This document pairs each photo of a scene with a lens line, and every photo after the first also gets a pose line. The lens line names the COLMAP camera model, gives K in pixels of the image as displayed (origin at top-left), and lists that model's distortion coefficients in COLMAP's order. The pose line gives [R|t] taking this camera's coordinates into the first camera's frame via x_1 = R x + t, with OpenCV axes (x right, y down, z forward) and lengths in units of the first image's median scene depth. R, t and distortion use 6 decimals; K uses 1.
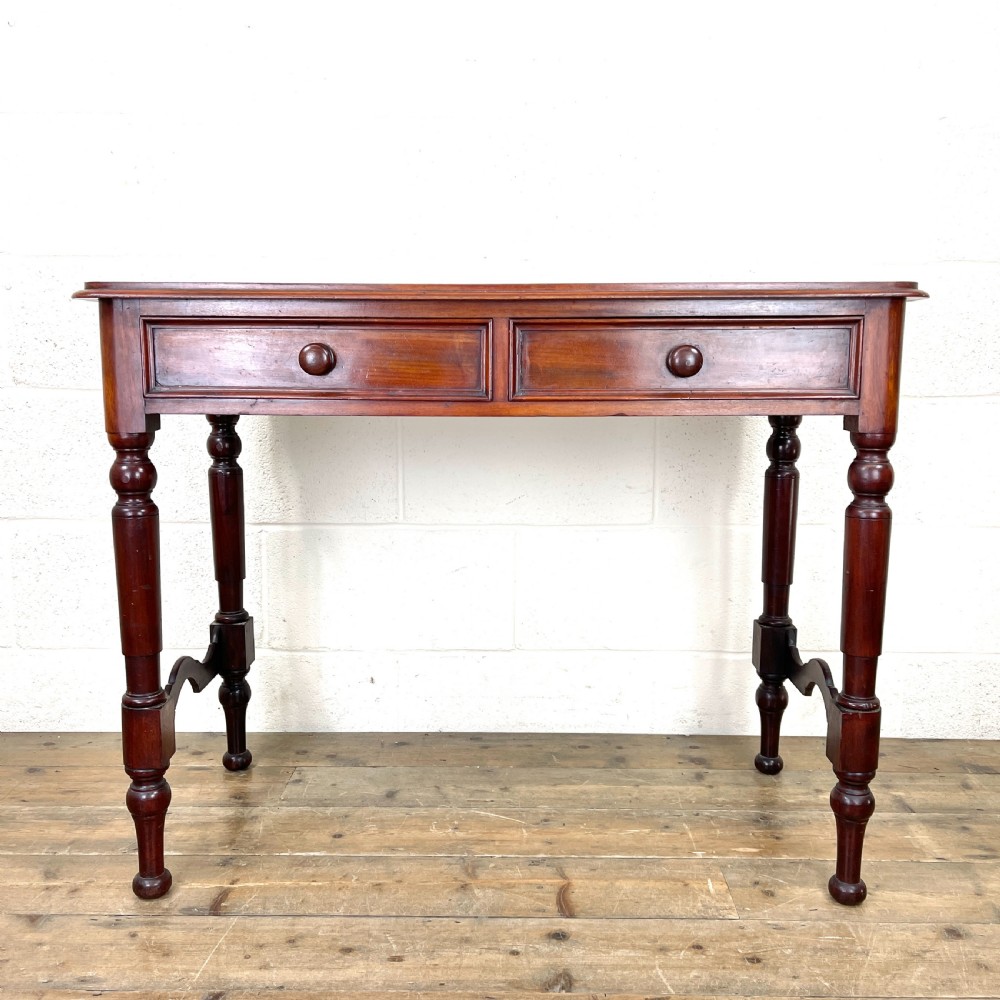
lens RADIAL K [[1019.1, 0, 506.1], [0, 1019.1, 495.5], [0, 0, 1]] dist [0.033561, 0.000000]
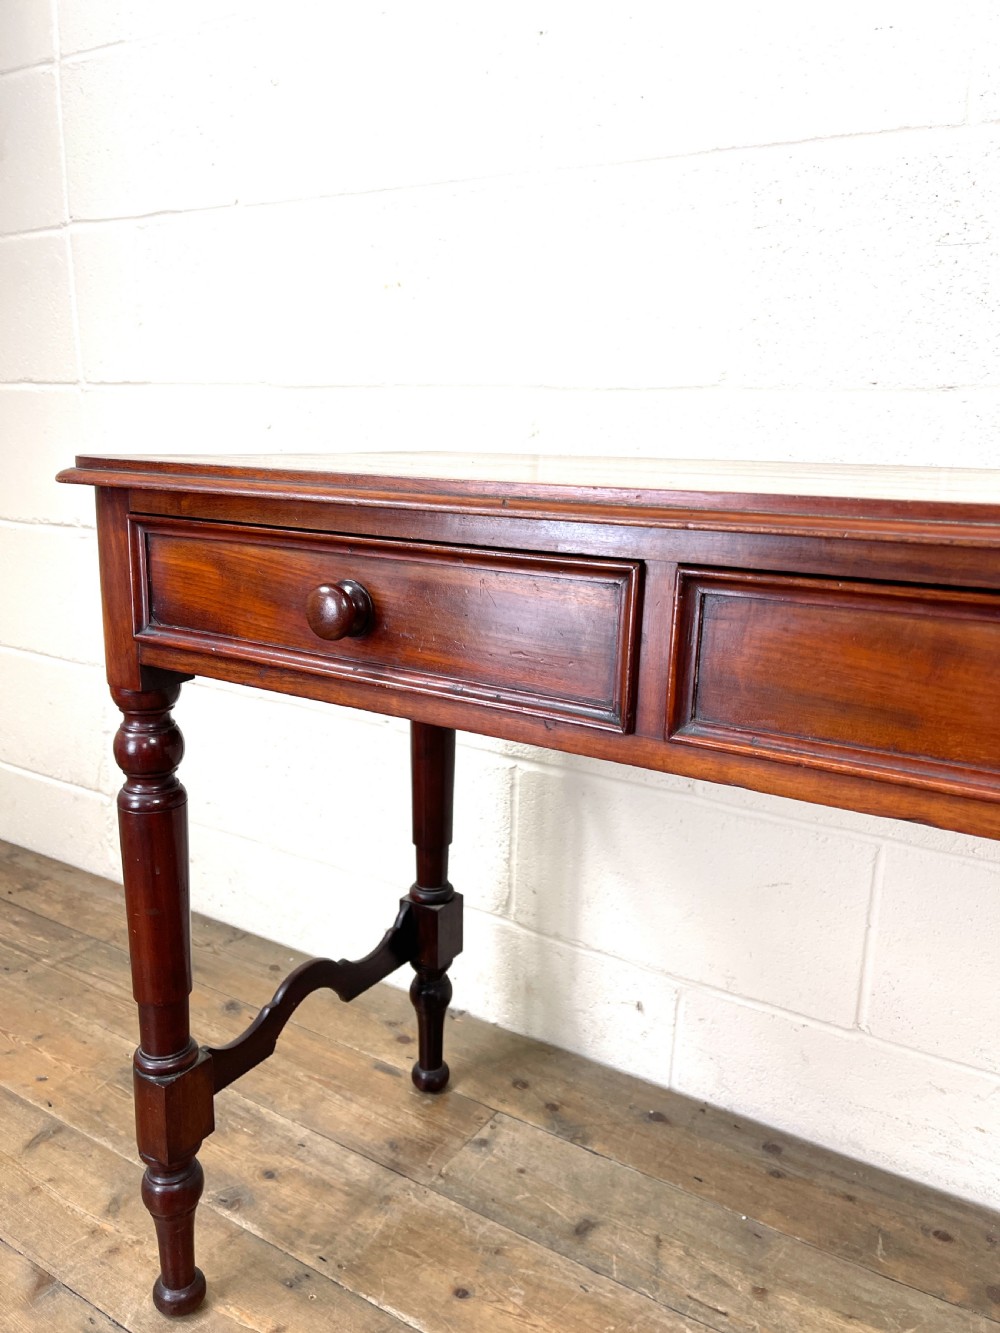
lens RADIAL K [[1014.3, 0, 514.0], [0, 1014.3, 676.5], [0, 0, 1]] dist [0.077658, -0.101931]
pose [[0.854587, 0.140576, -0.499920, 0.138400], [-0.097247, 0.988955, 0.111853, -0.134739], [0.510122, -0.046972, 0.858818, 0.467065]]
